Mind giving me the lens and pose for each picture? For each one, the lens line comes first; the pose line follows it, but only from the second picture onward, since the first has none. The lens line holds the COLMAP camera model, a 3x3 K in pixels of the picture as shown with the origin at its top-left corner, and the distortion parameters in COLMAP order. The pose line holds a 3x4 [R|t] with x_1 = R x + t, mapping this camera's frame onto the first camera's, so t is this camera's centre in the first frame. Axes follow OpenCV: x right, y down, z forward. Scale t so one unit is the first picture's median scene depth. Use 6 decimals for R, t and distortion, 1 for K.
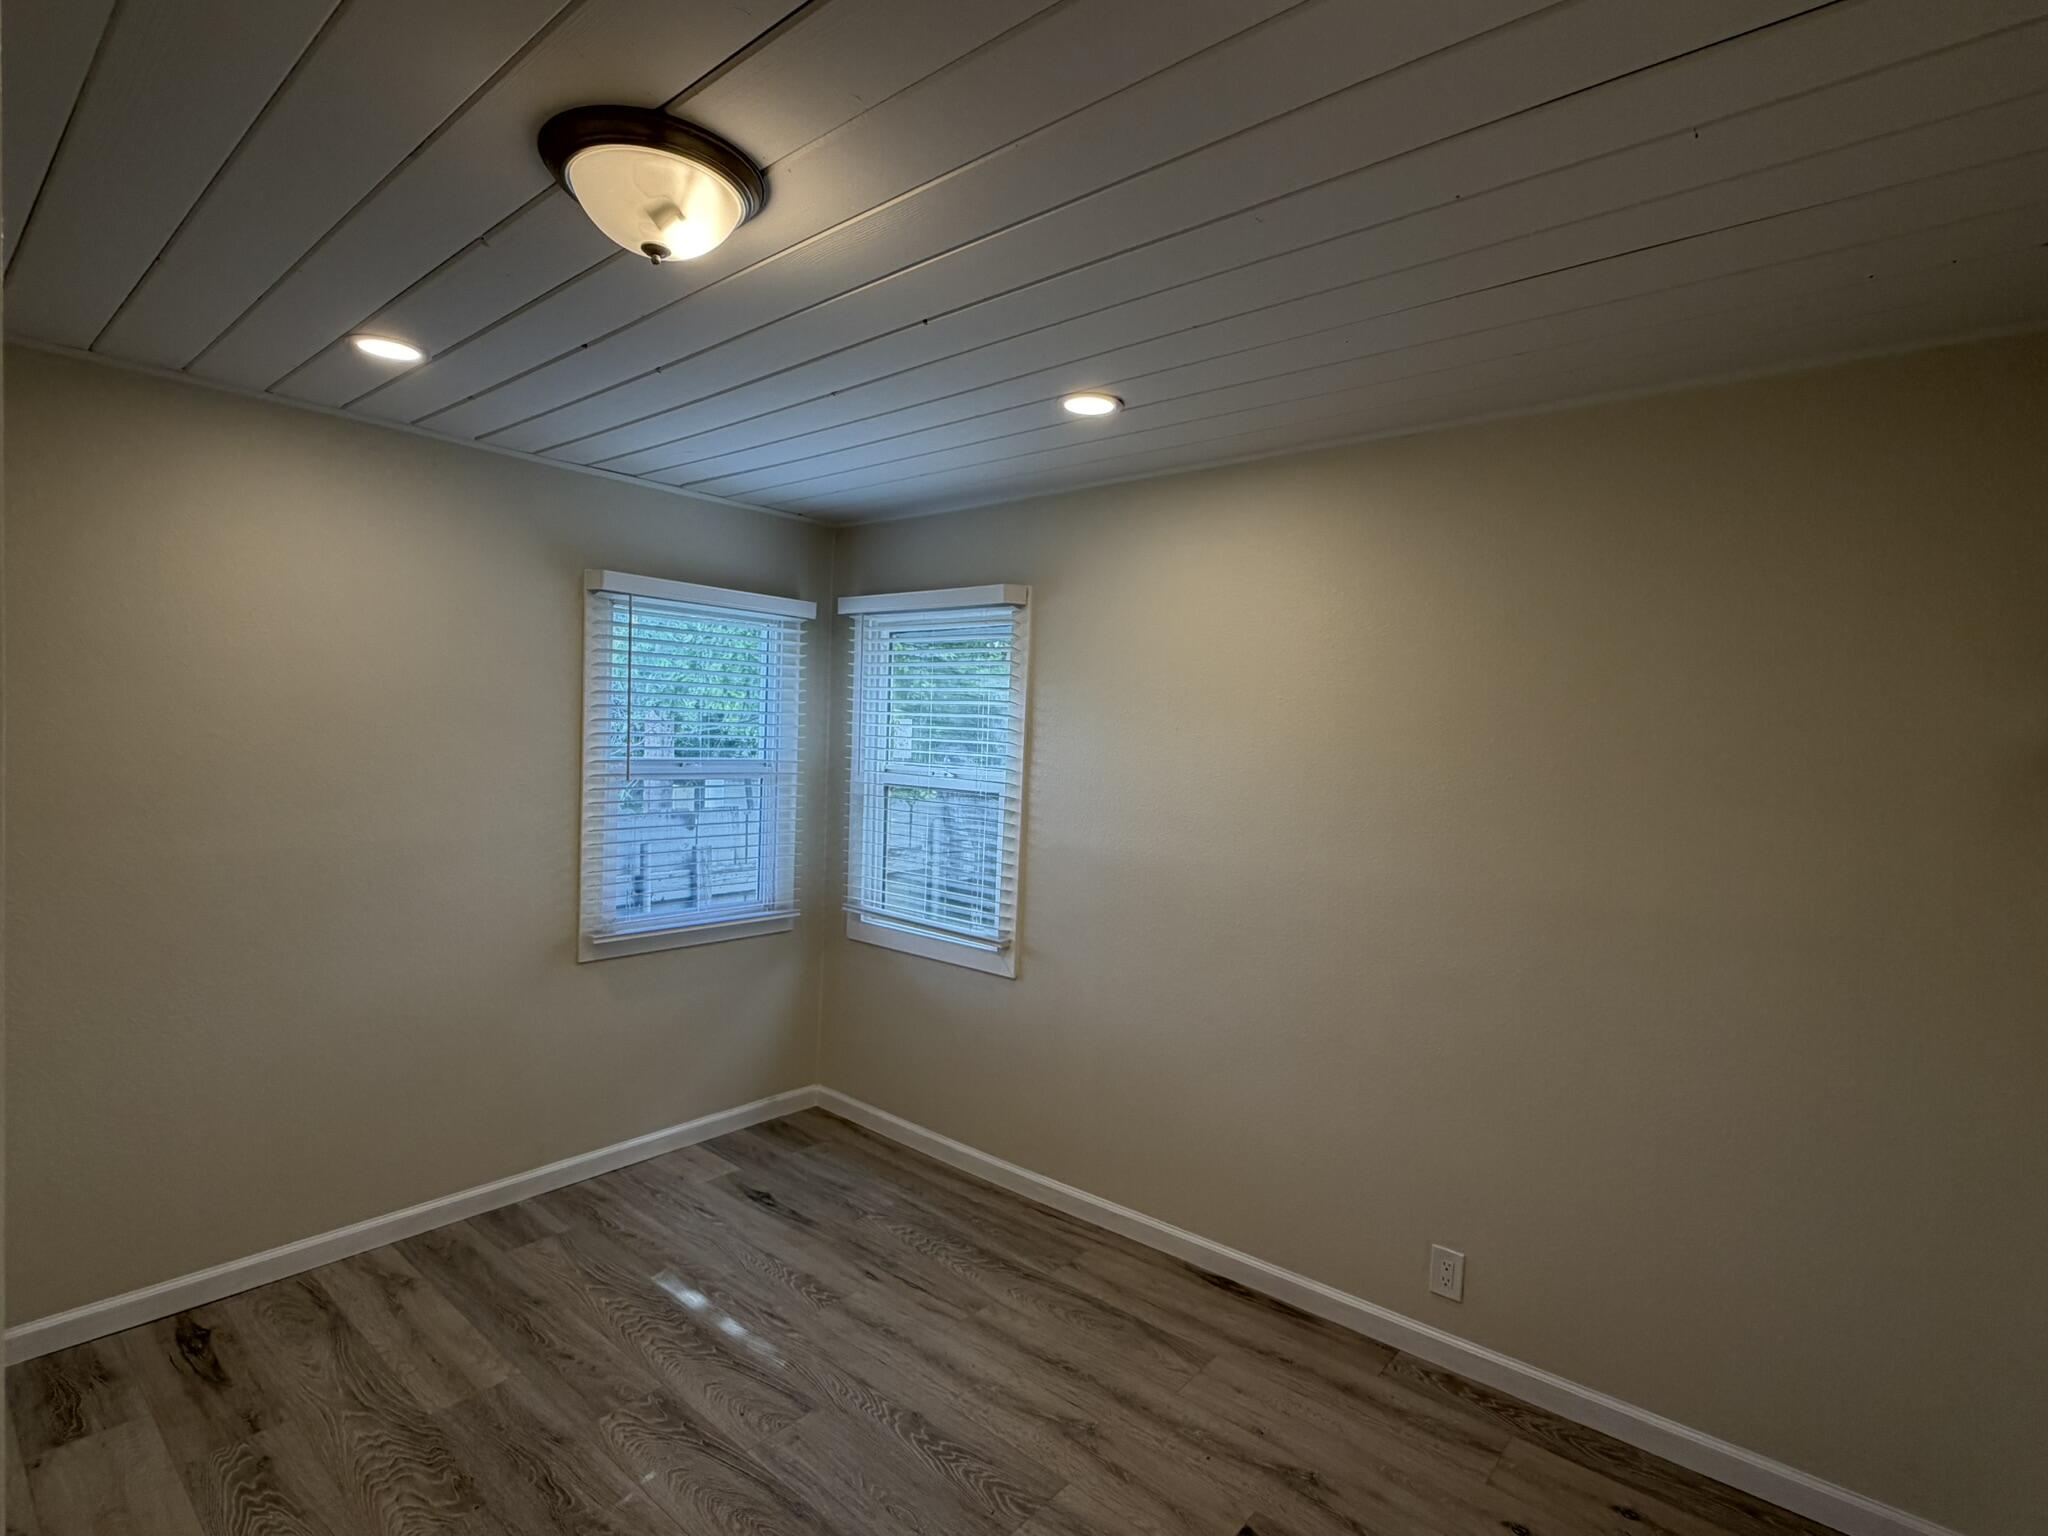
lens RADIAL K [[1011.0, 0, 1024.4], [0, 1011.0, 772.4], [0, 0, 1]] dist [0.002194, -0.000439]
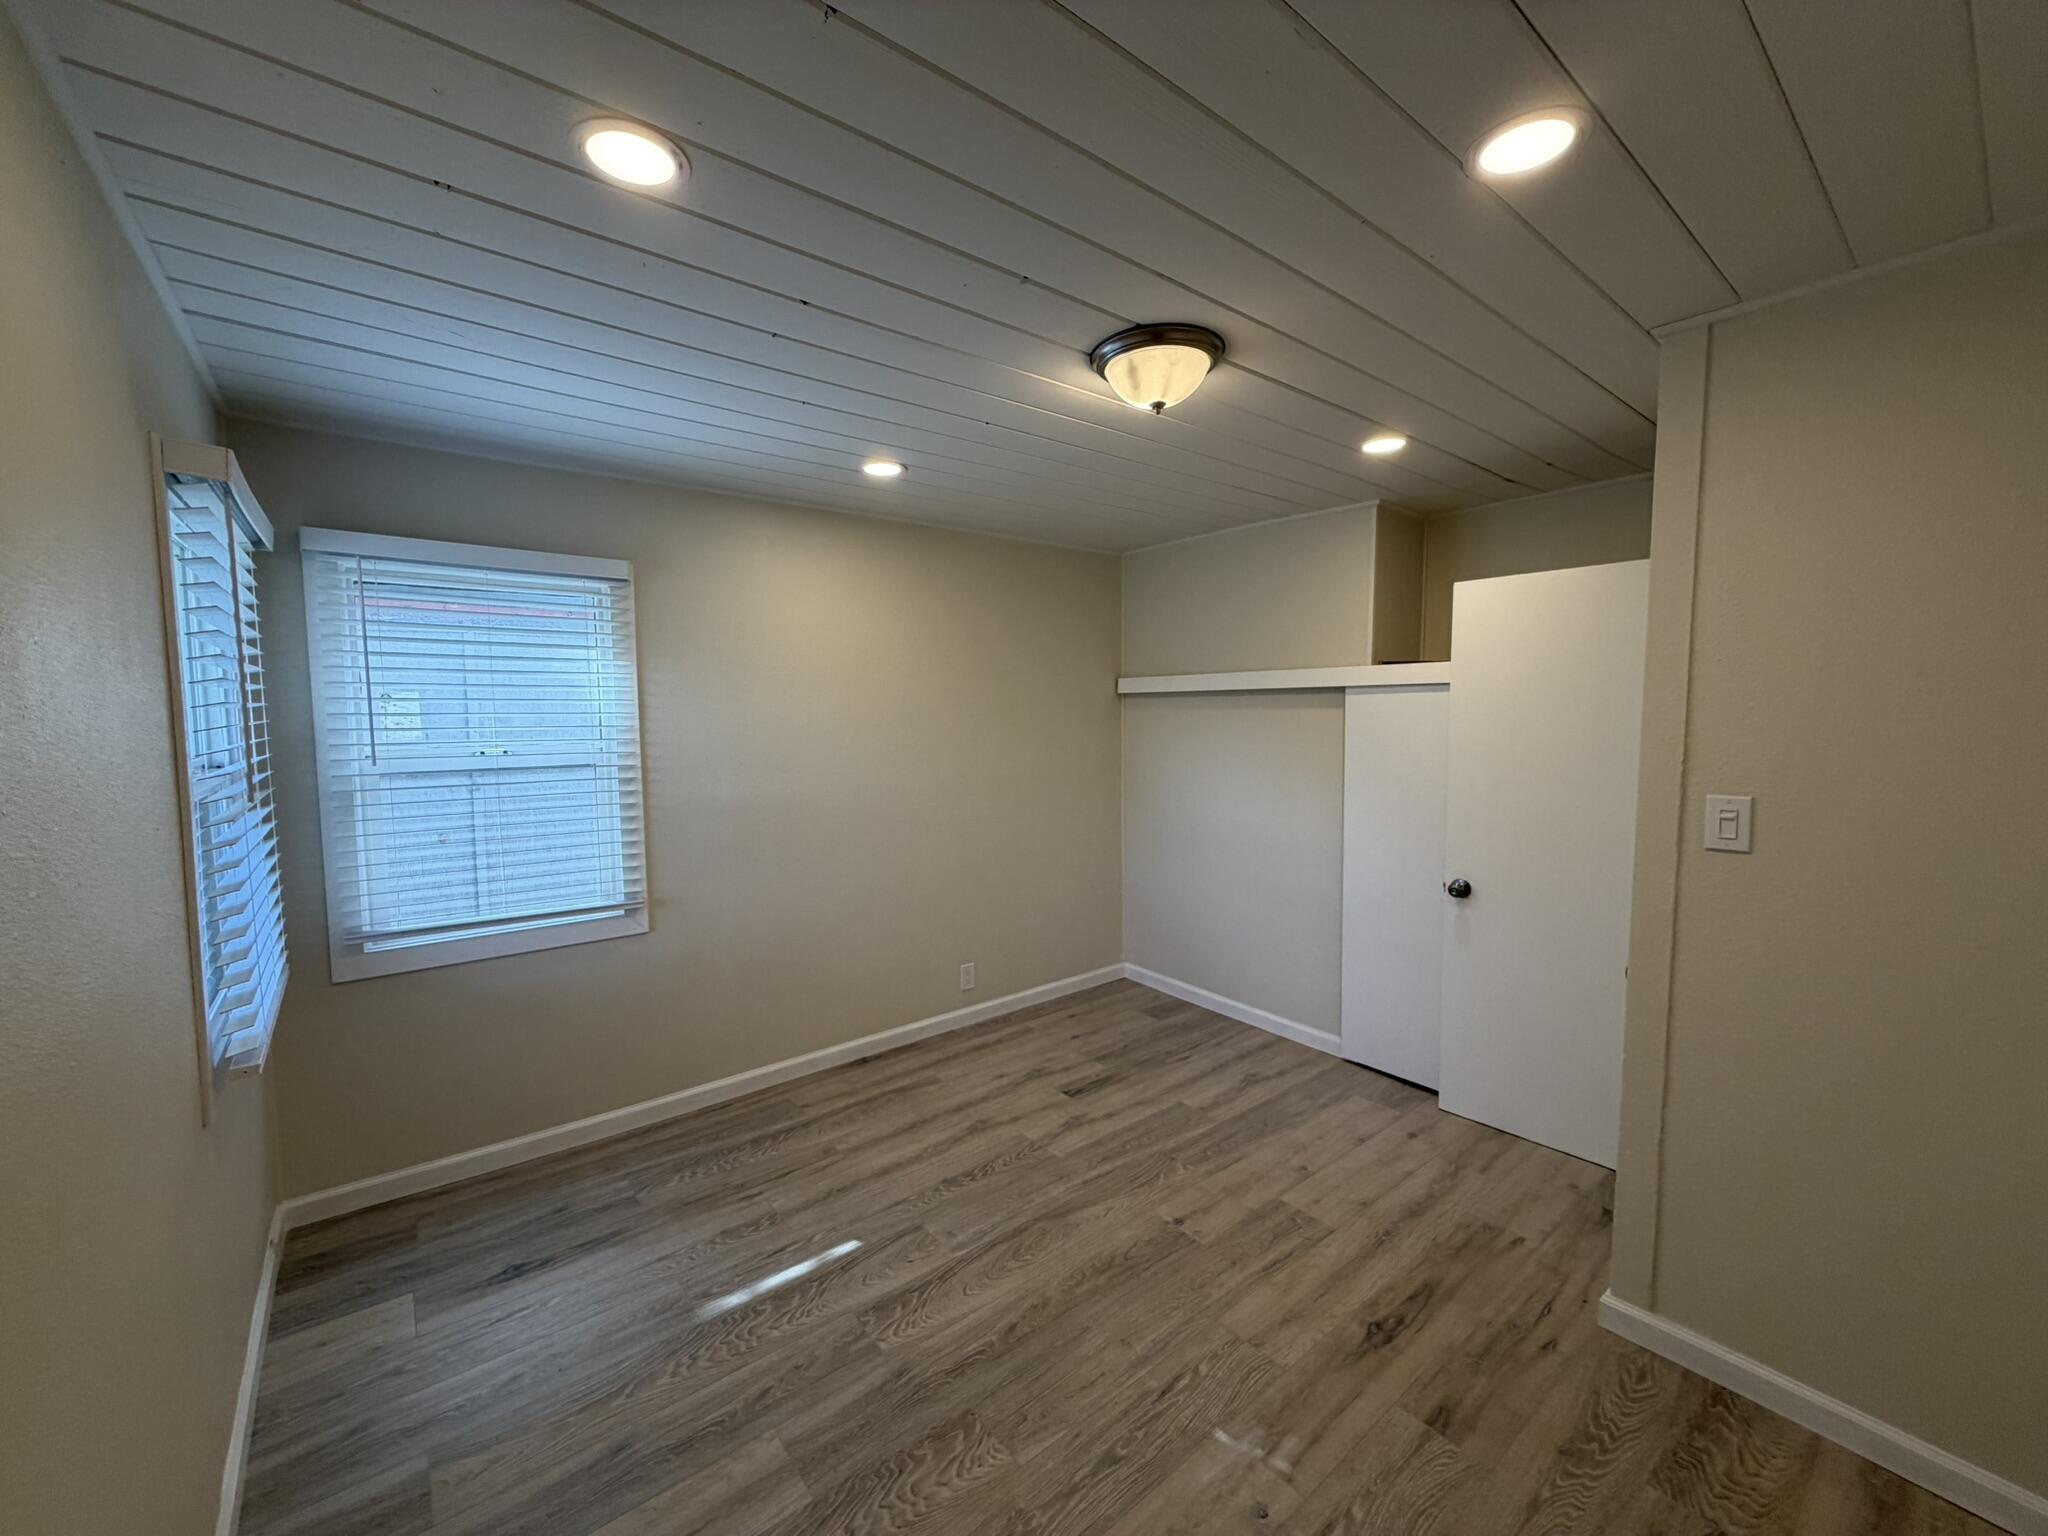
lens RADIAL K [[811.8, 0, 1025.3], [0, 811.8, 767.8], [0, 0, 1]] dist [-0.000196, -0.000180]
pose [[0.180793, -0.103871, 0.978021, -0.983938], [0.043730, 0.994273, 0.097513, -0.048157], [-0.982549, 0.025139, 0.184300, 0.562833]]
